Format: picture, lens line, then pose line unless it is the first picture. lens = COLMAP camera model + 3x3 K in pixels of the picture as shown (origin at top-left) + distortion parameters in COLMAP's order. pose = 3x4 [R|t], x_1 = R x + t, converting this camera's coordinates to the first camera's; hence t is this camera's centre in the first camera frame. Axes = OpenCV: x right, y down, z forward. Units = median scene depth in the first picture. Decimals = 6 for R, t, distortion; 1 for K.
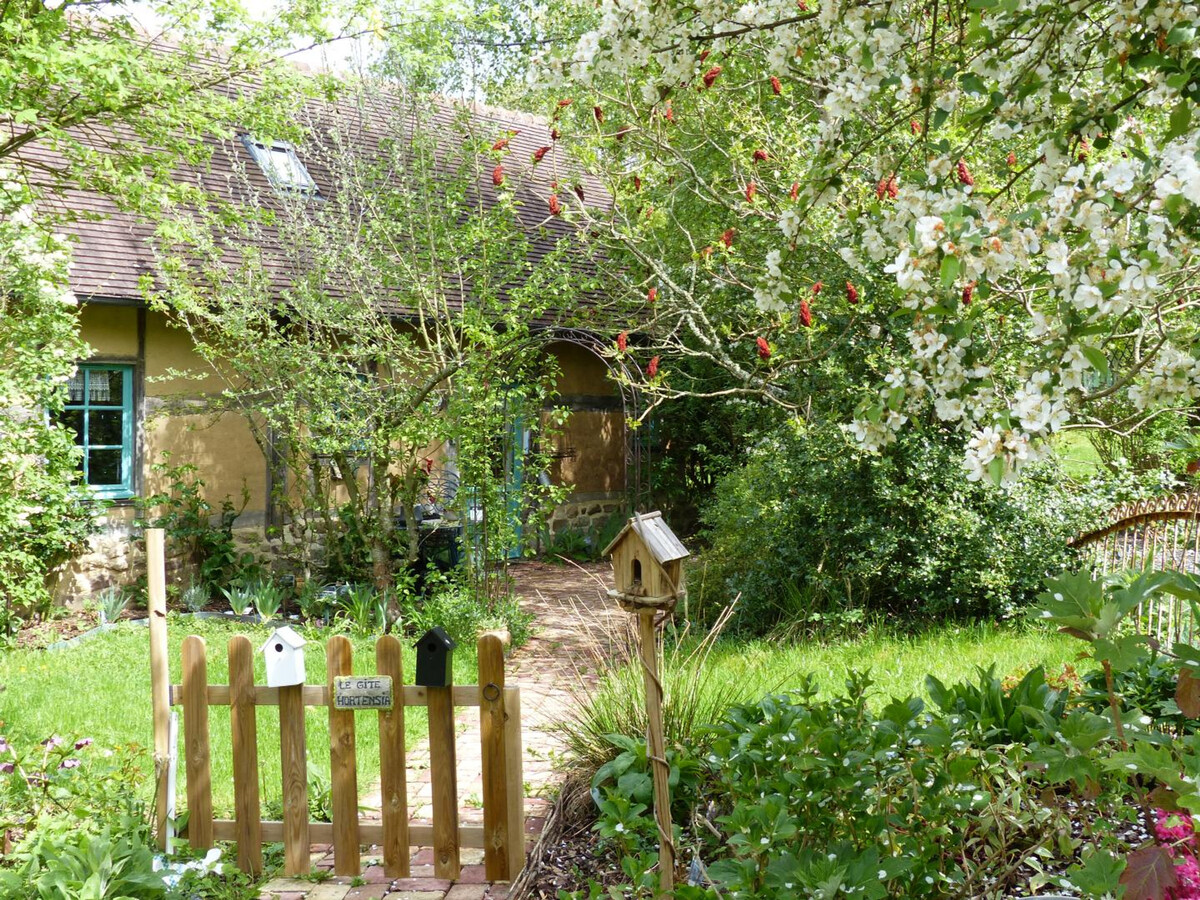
lens RADIAL K [[1375.3, 0, 600.0], [0, 1375.3, 450.5], [0, 0, 1]] dist [-0.019246, 0.000000]
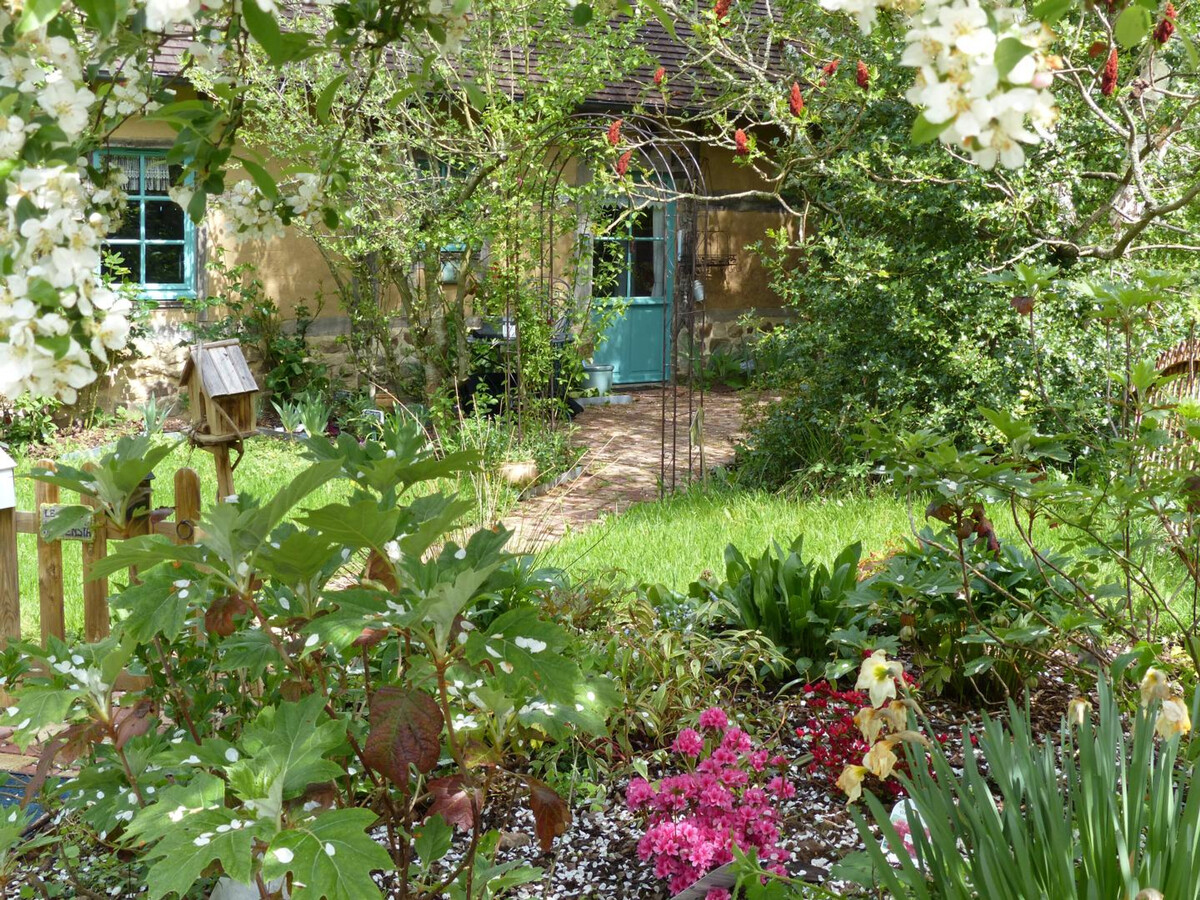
lens RADIAL K [[1616.3, 0, 600.1], [0, 1616.3, 449.0], [0, 0, 1]] dist [-0.026054, 0.000000]
pose [[0.975266, 0.051081, -0.215052, 0.162537], [-0.024424, 0.991877, 0.124836, -0.006991], [0.219682, -0.116496, 0.968591, 0.012141]]
